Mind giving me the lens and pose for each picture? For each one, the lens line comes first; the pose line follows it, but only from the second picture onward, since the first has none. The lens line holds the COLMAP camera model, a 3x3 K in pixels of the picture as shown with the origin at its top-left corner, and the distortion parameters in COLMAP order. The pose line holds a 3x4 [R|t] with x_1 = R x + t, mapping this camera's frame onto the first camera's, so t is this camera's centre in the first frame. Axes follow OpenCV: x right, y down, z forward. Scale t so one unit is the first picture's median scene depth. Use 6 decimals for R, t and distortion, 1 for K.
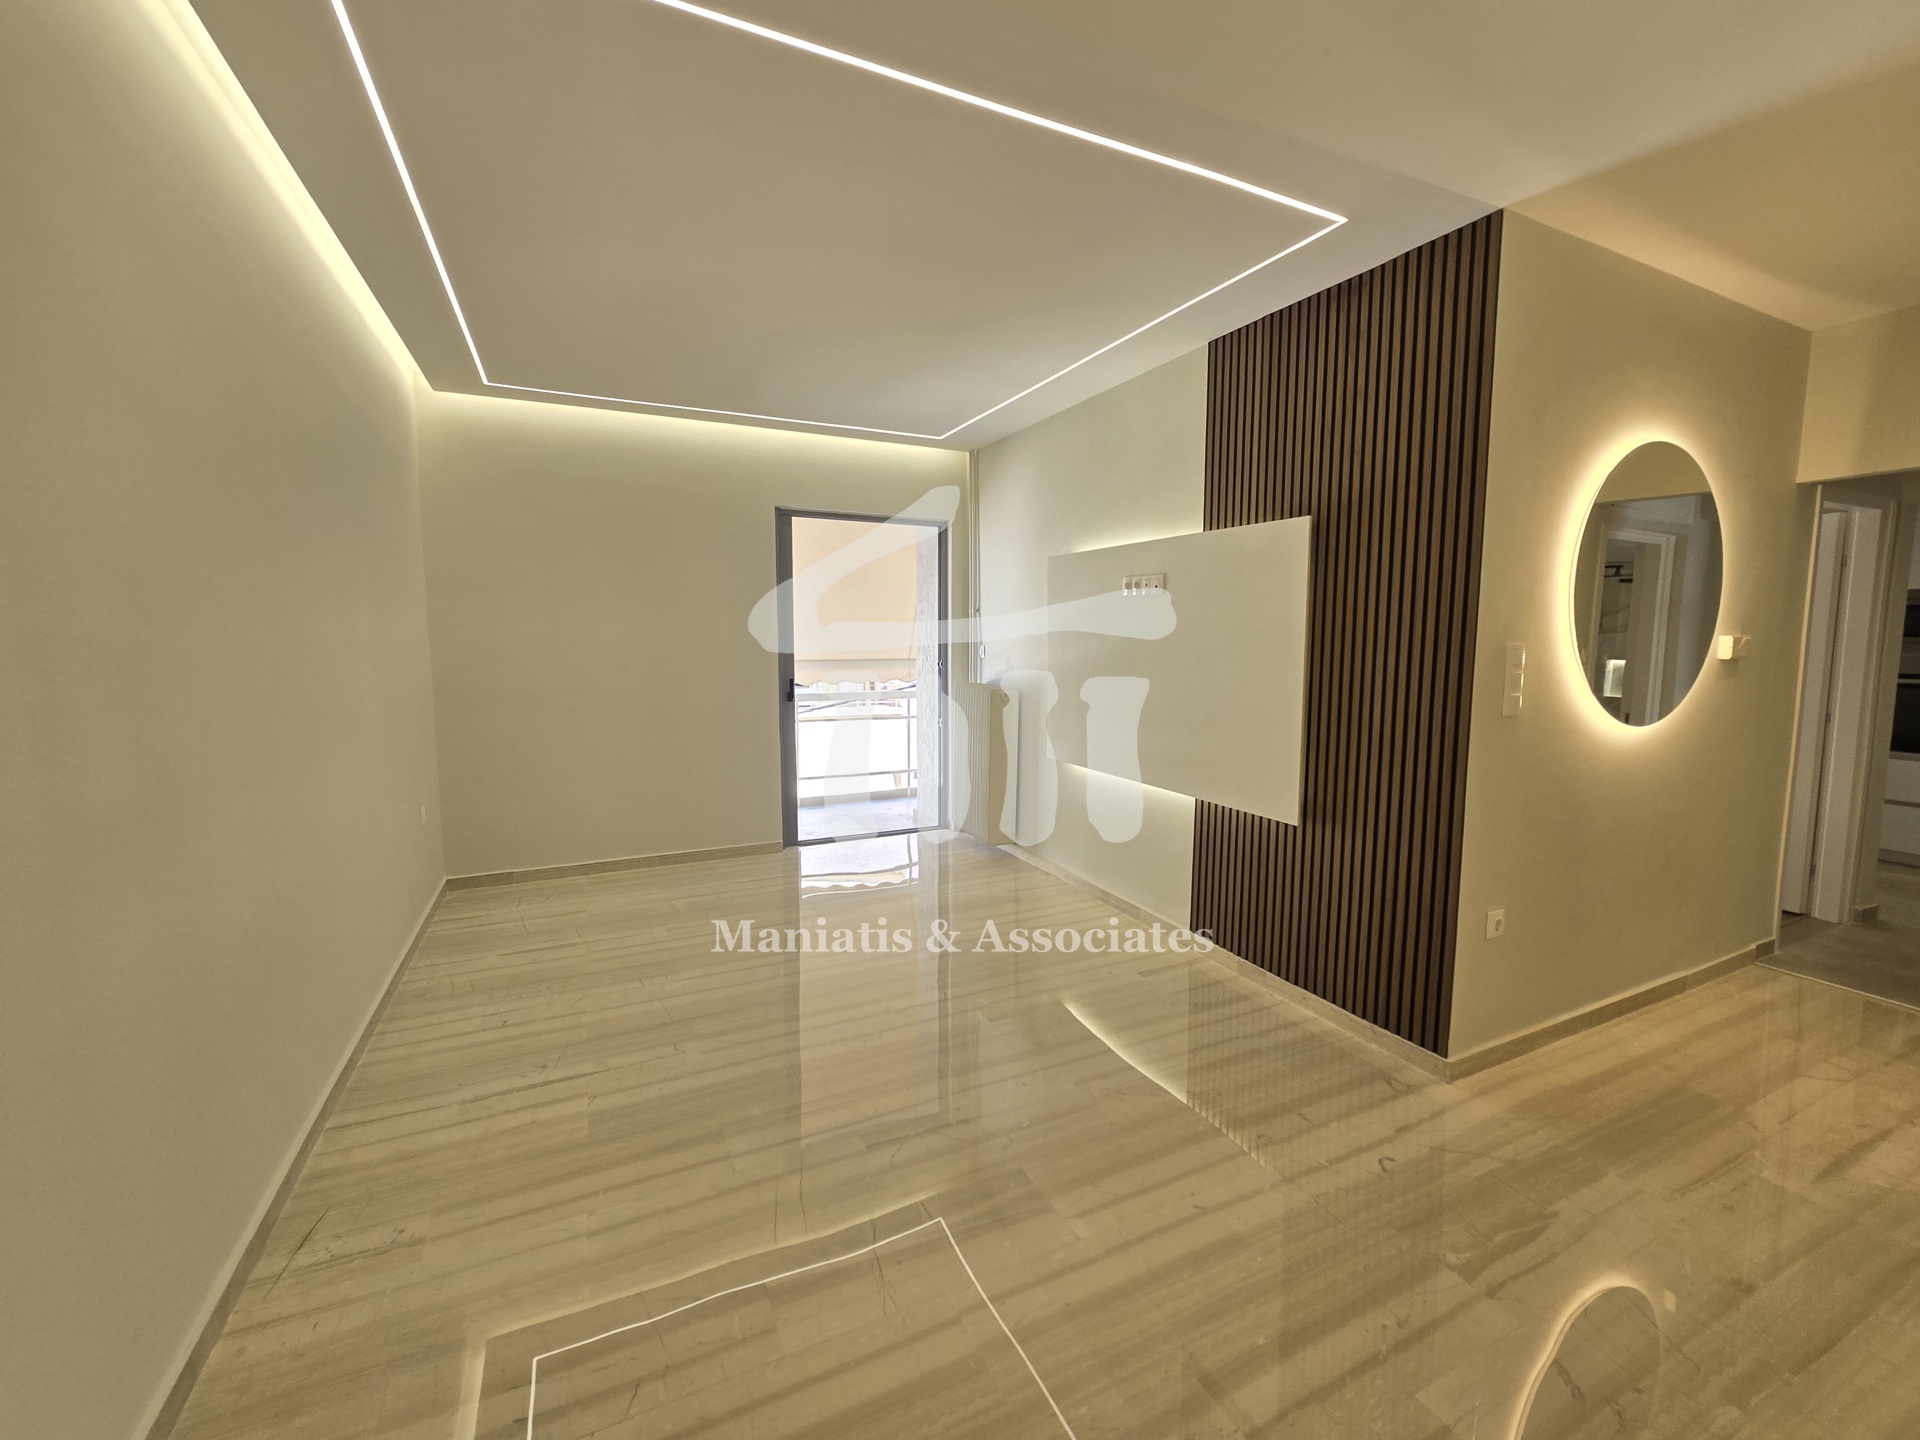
lens RADIAL K [[785.2, 0, 972.9], [0, 785.2, 706.9], [0, 0, 1]] dist [-0.009836, 0.002130]
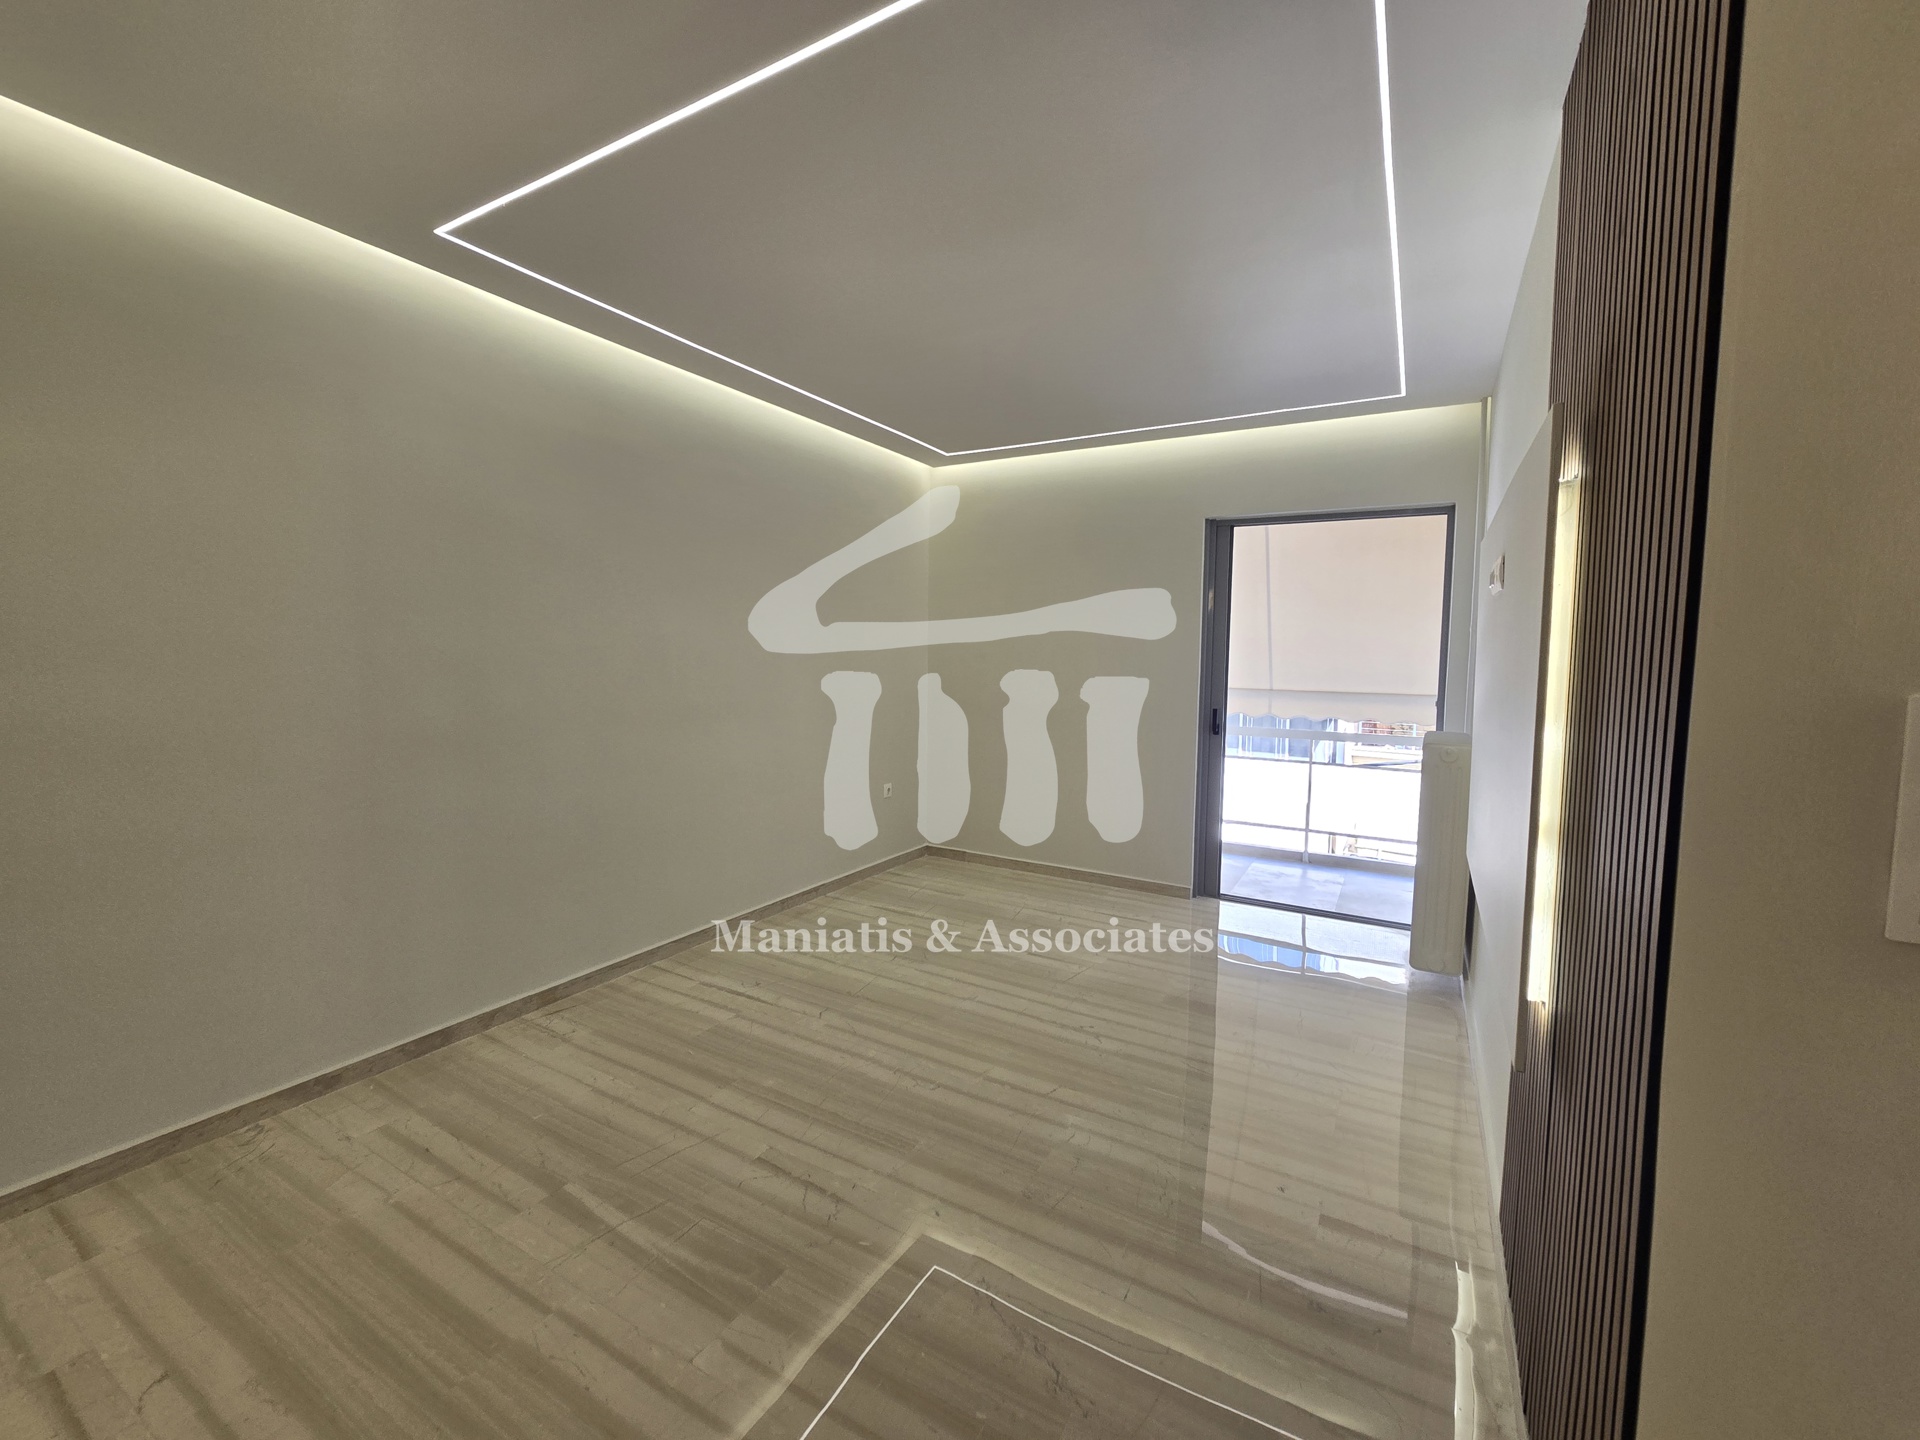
lens RADIAL K [[785.2, 0, 966.0], [0, 785.2, 705.0], [0, 0, 1]] dist [-0.009836, 0.002130]
pose [[0.555251, 0.058489, -0.829624, 0.671029], [-0.090121, 0.995882, 0.009895, -0.044673], [0.826786, 0.069272, 0.558236, 0.506381]]
